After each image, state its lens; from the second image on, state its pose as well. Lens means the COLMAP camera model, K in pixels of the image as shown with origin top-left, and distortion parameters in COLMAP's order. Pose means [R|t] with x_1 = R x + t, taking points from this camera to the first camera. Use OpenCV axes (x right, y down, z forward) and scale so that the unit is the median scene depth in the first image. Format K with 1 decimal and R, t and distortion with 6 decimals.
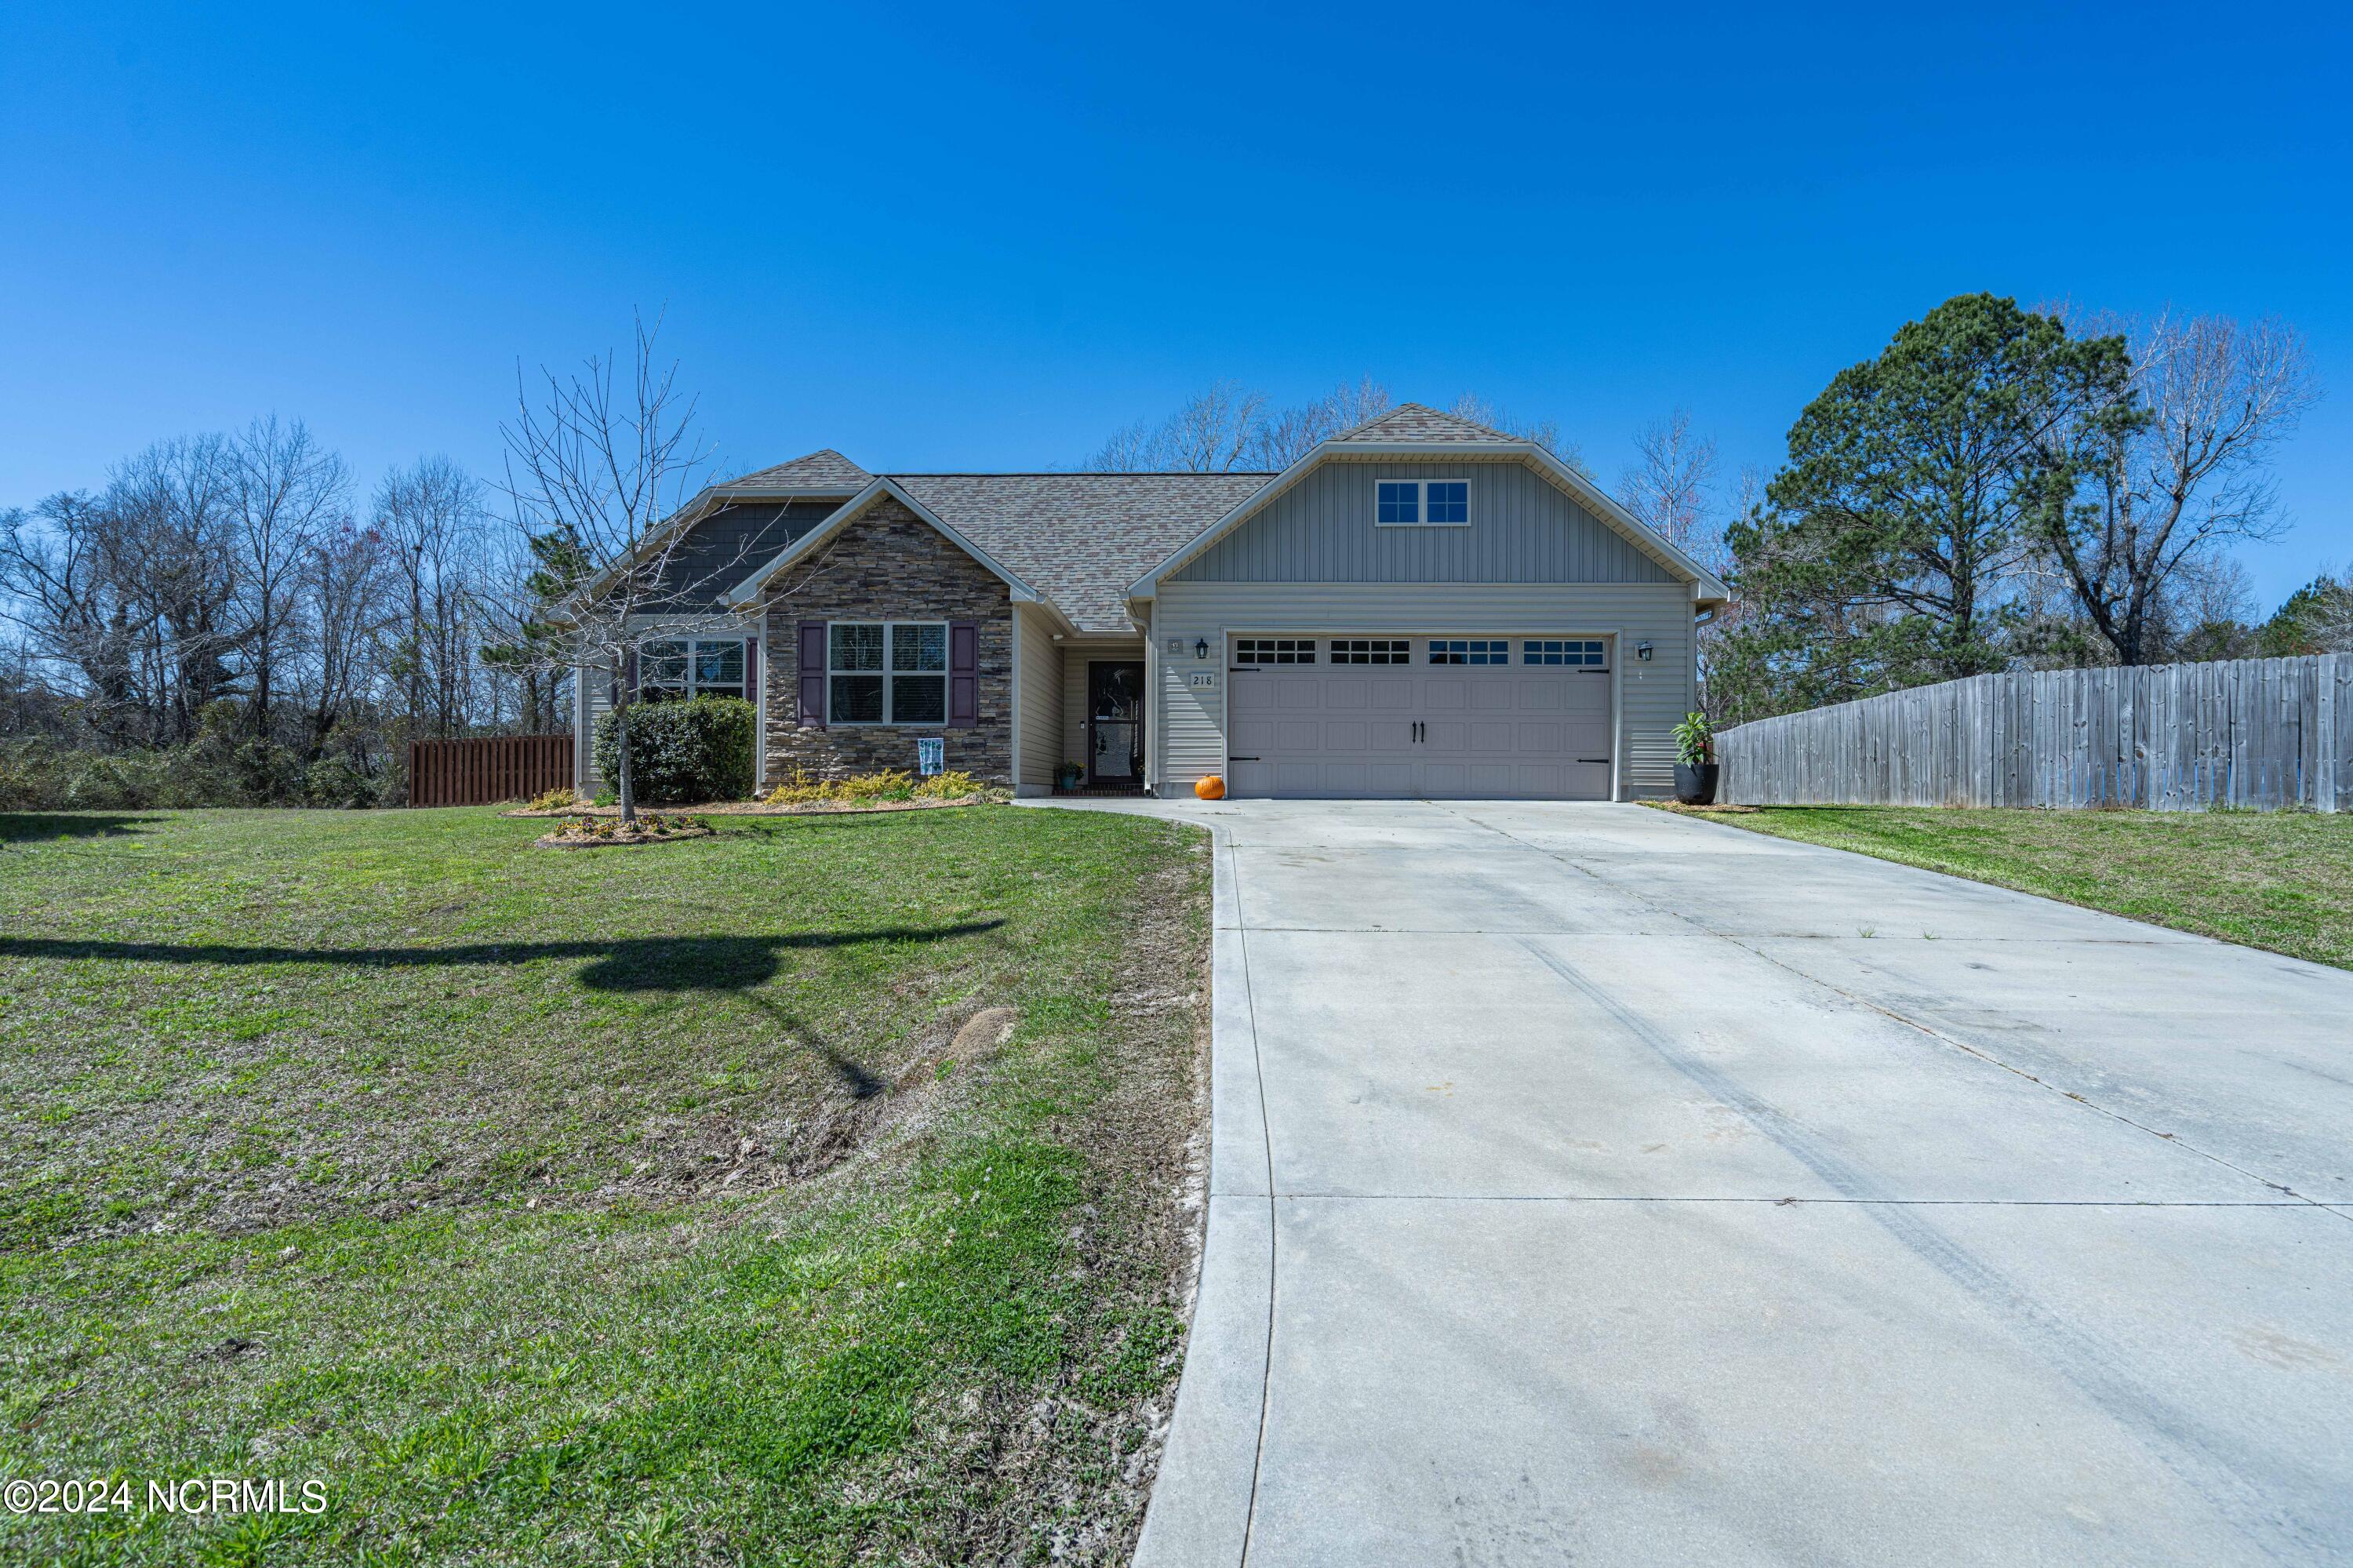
lens RADIAL K [[1102.9, 0, 1135.0], [0, 1102.9, 792.7], [0, 0, 1]] dist [-0.001026, 0.000116]
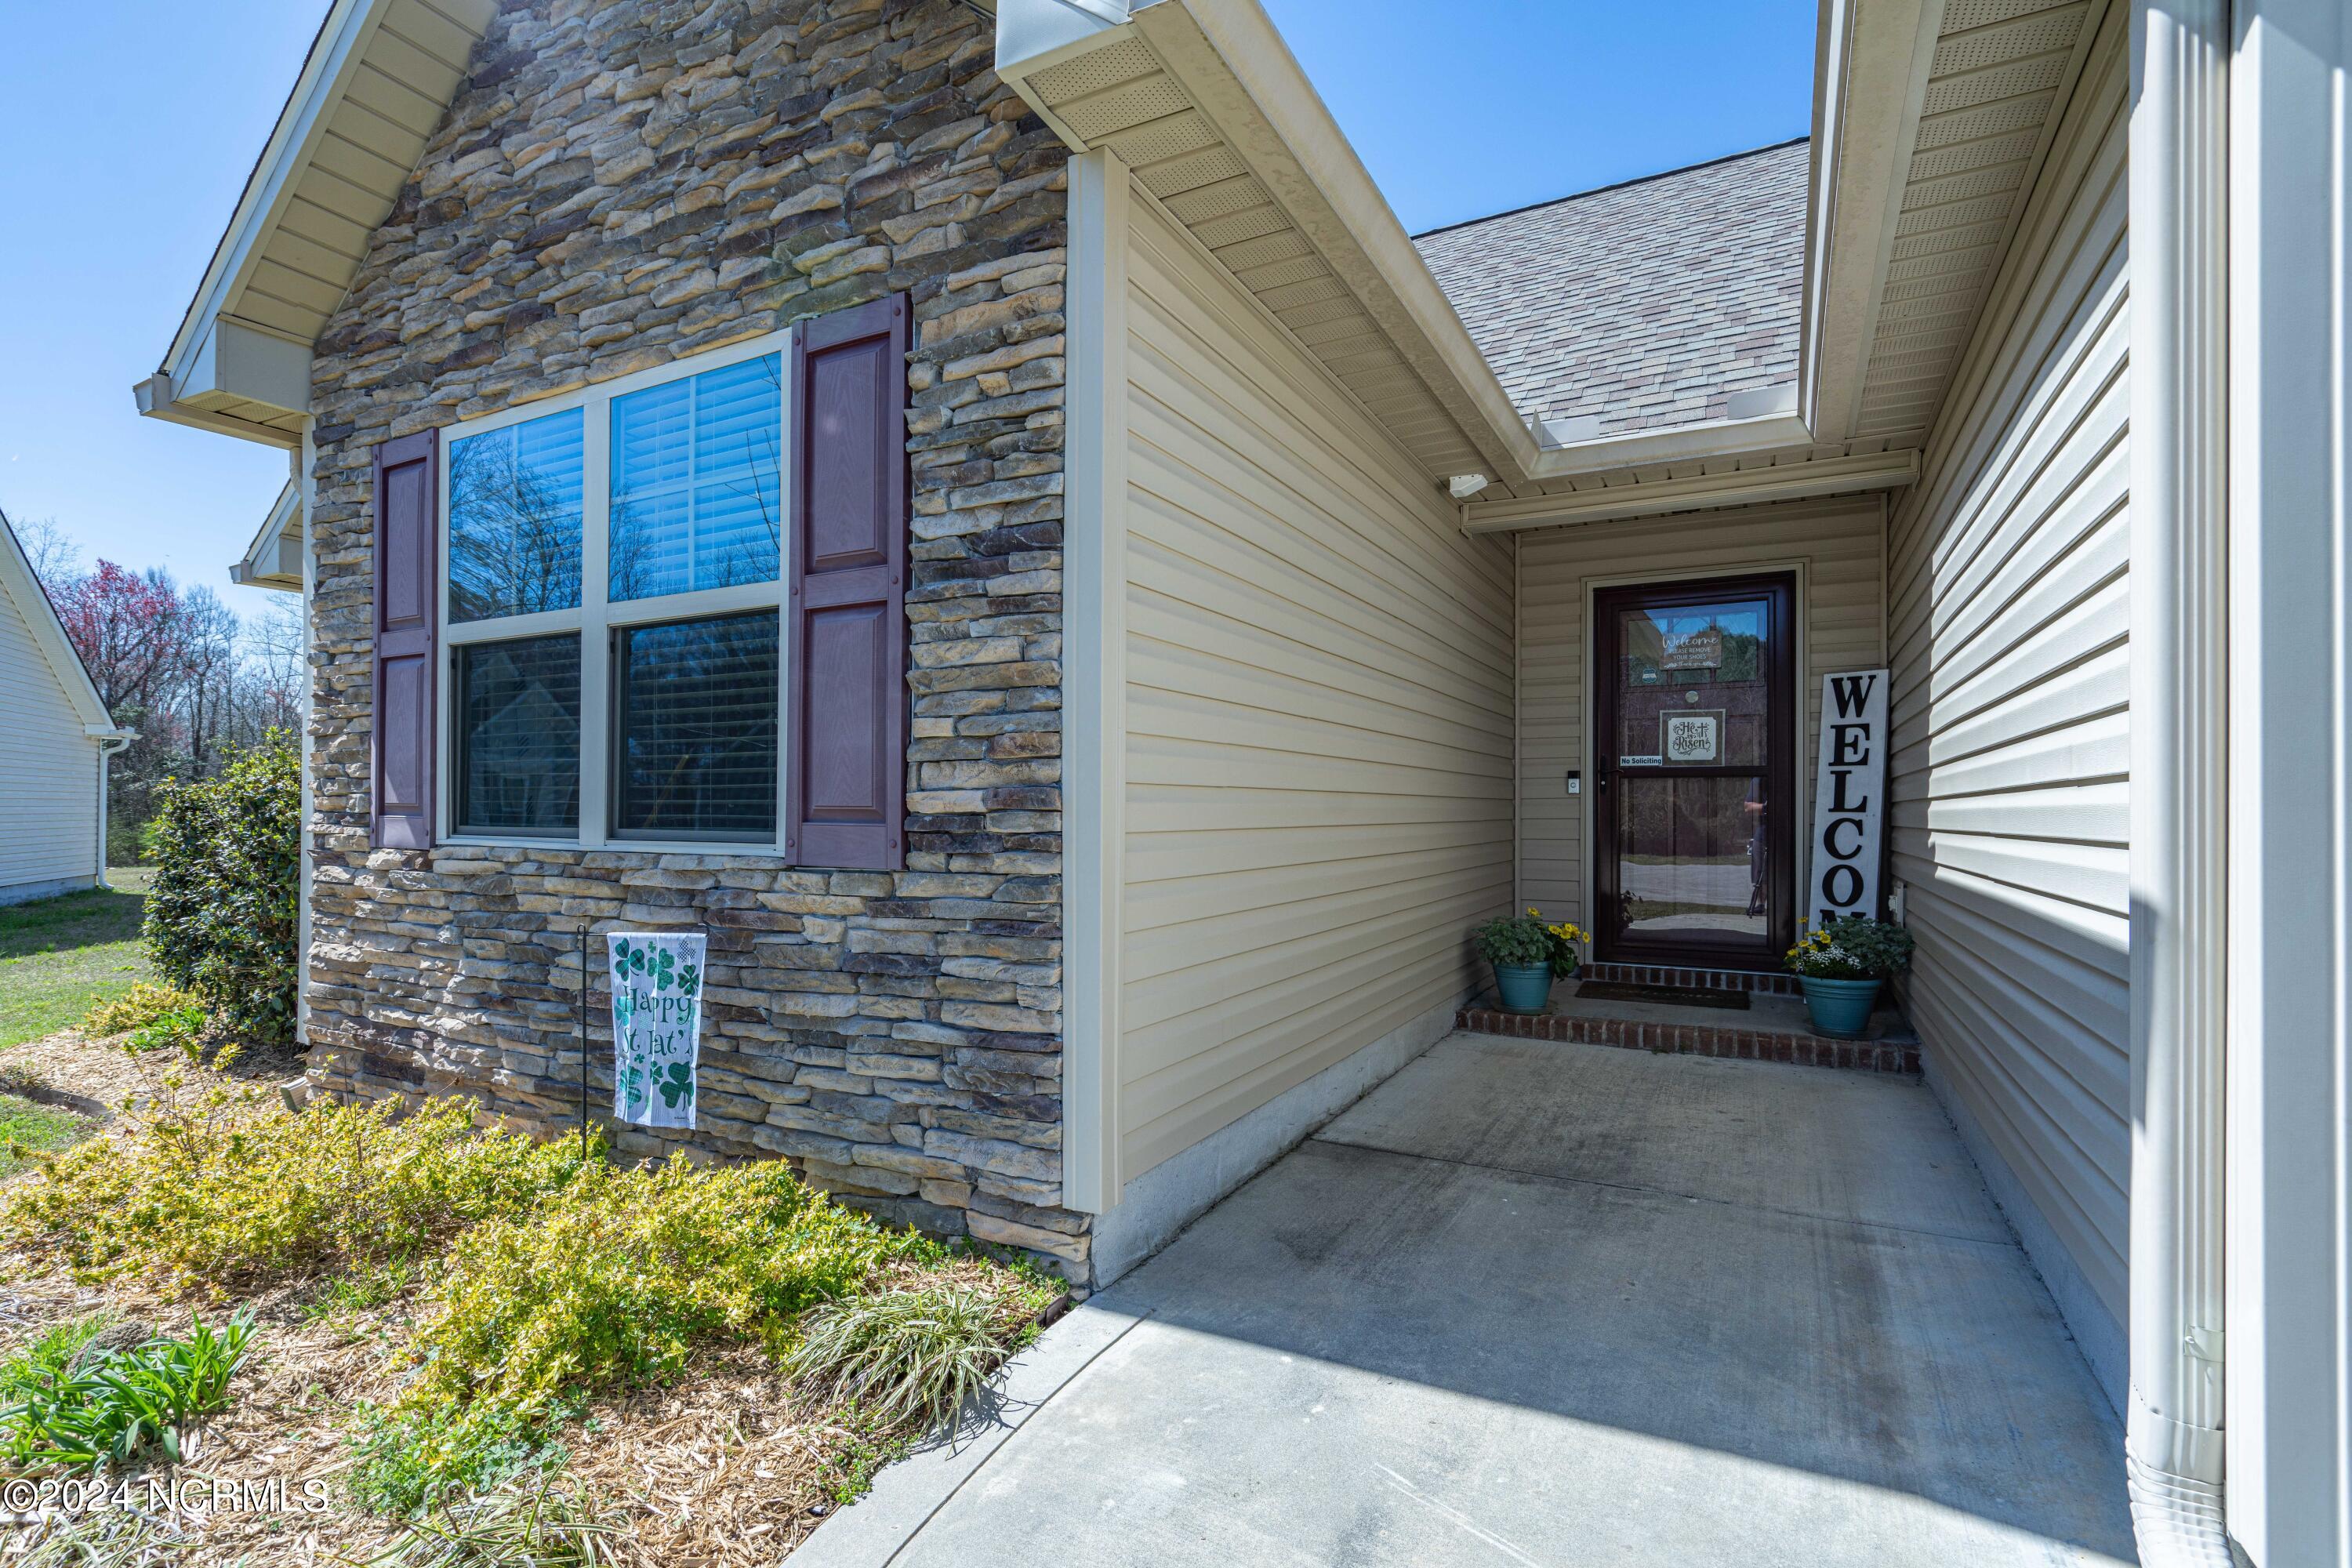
lens RADIAL K [[1102.4, 0, 1134.5], [0, 1102.4, 792.7], [0, 0, 1]] dist [-0.001026, 0.000116]
pose [[0.896432, -0.007751, -0.443113, -0.027800], [-0.002701, 0.999733, -0.022950, -0.069543], [0.443173, 0.021770, 0.896172, 0.872693]]
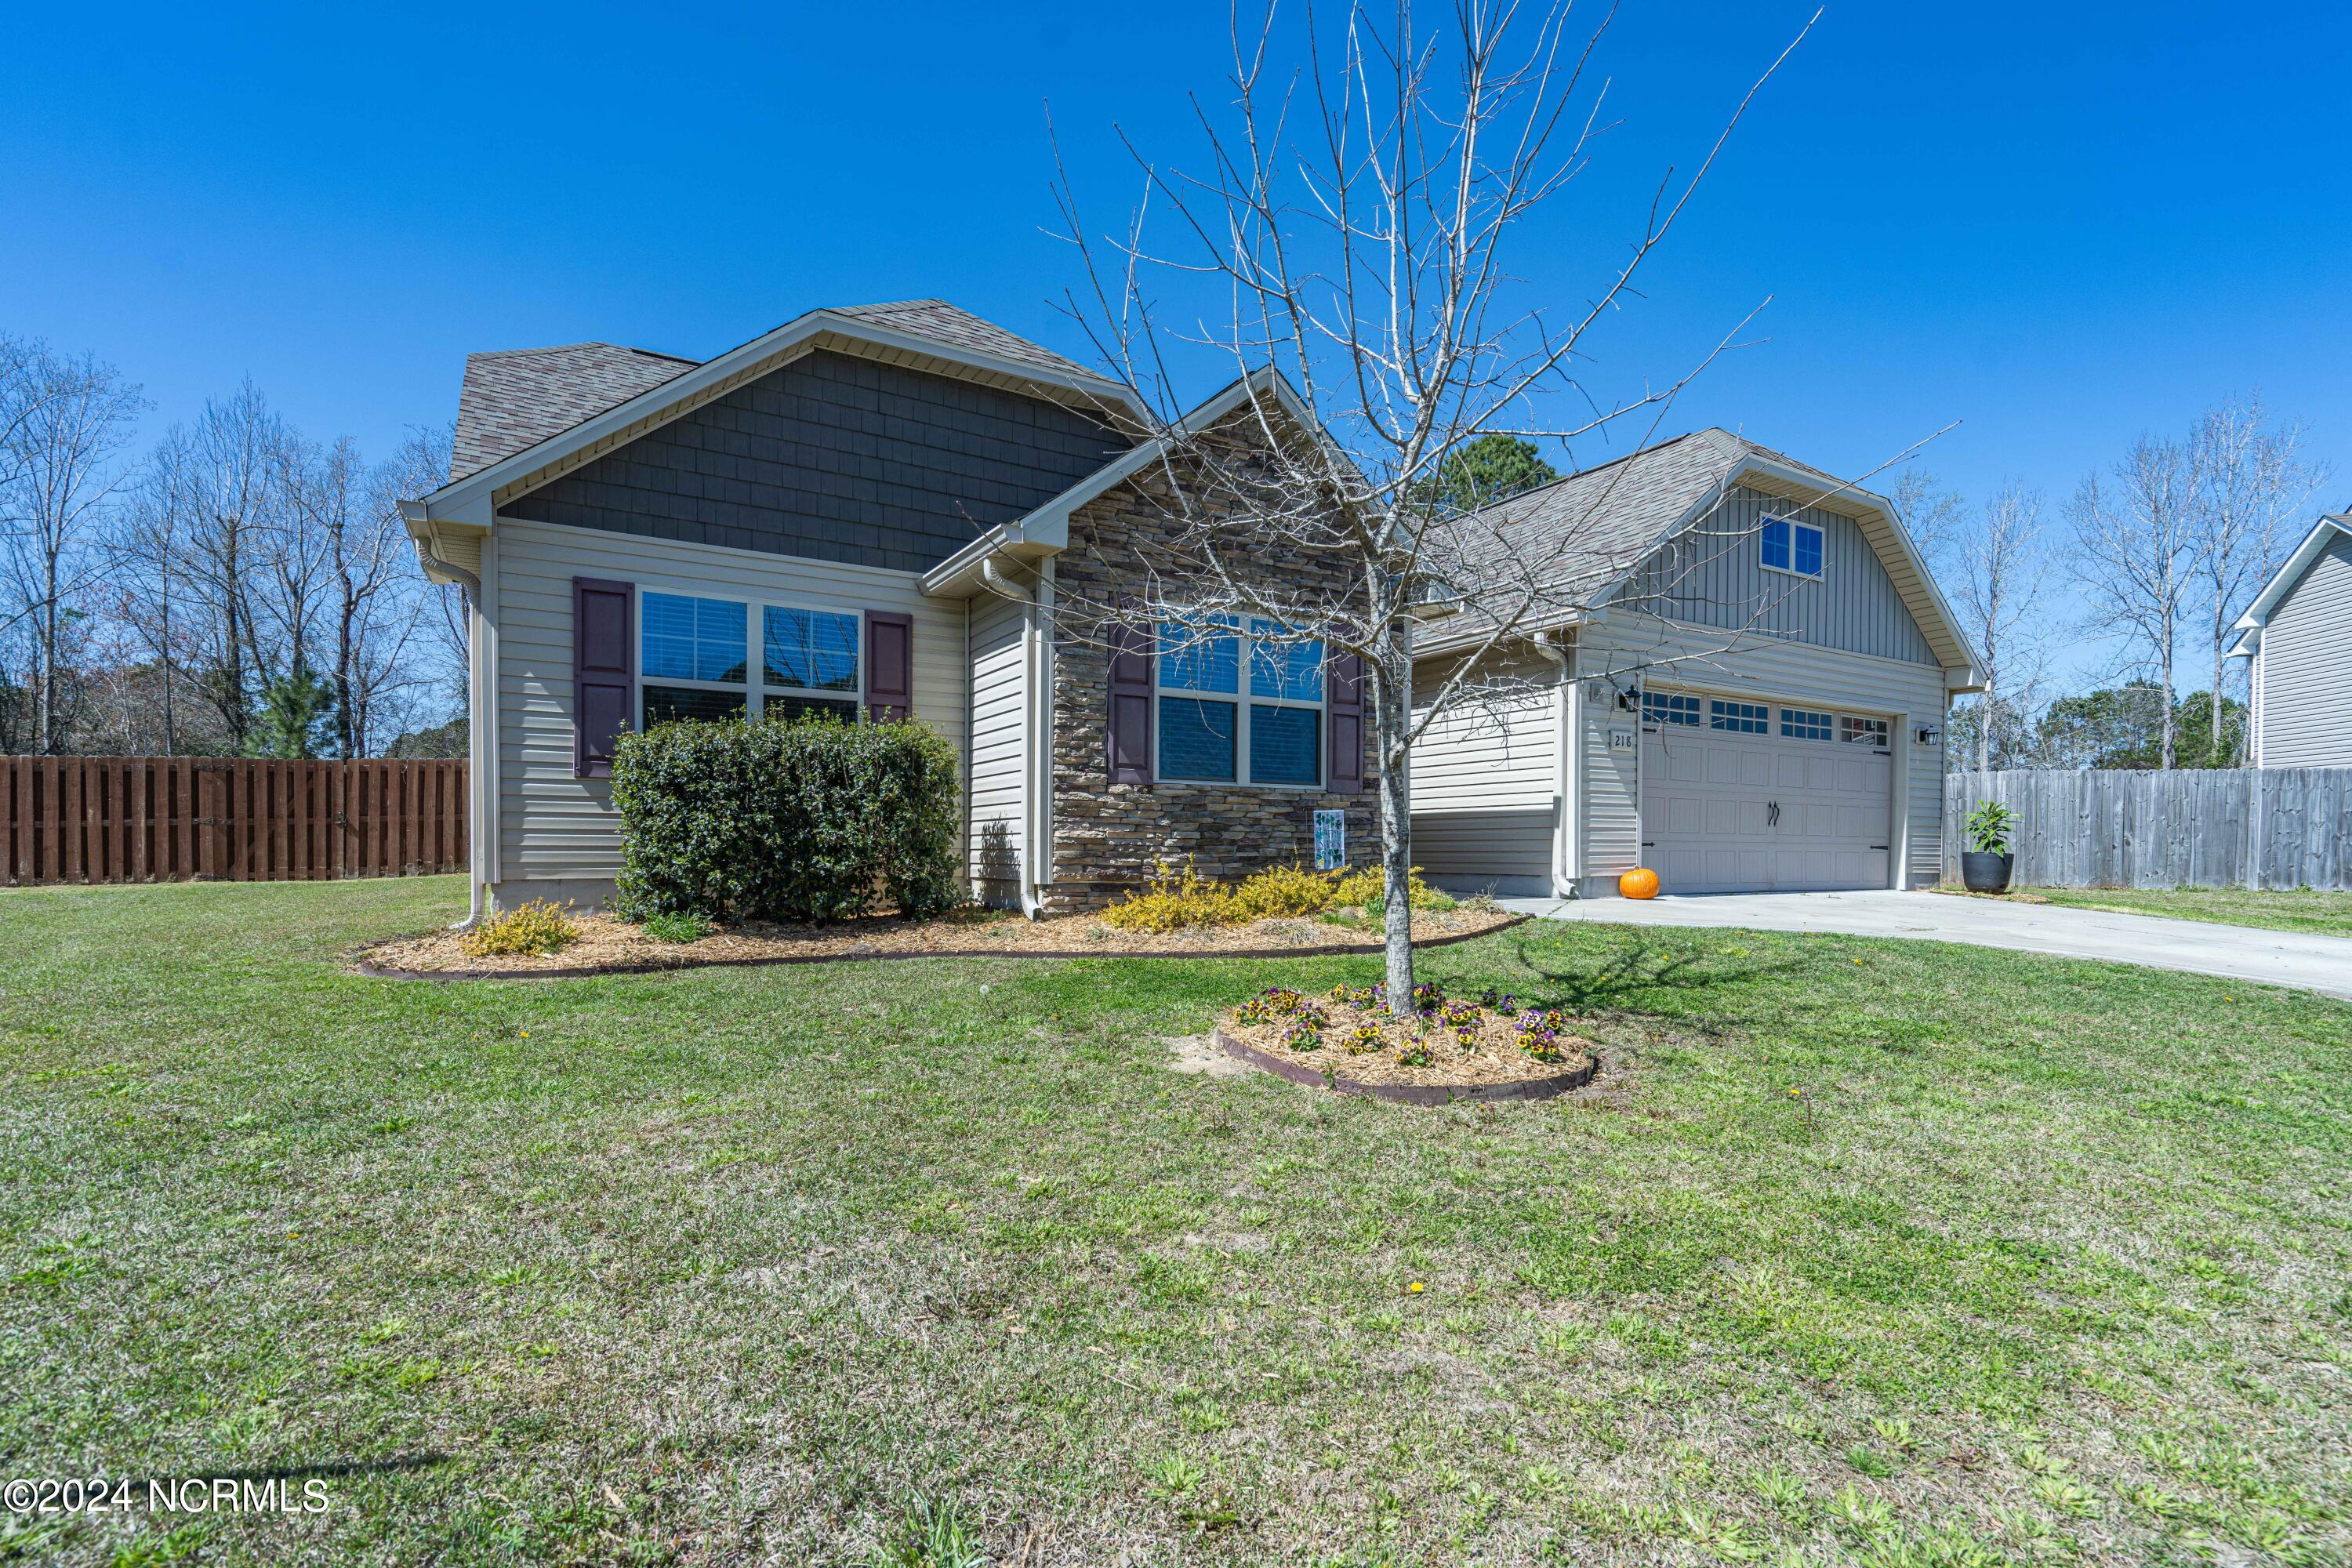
lens RADIAL K [[1099.4, 0, 1176.2], [0, 1099.4, 835.4], [0, 0, 1]] dist [-0.000360, -0.000104]
pose [[0.834092, 0.005315, 0.551600, -0.599146], [-0.000988, 0.999966, -0.008142, -0.030409], [-0.551625, 0.006246, 0.834069, 0.539546]]
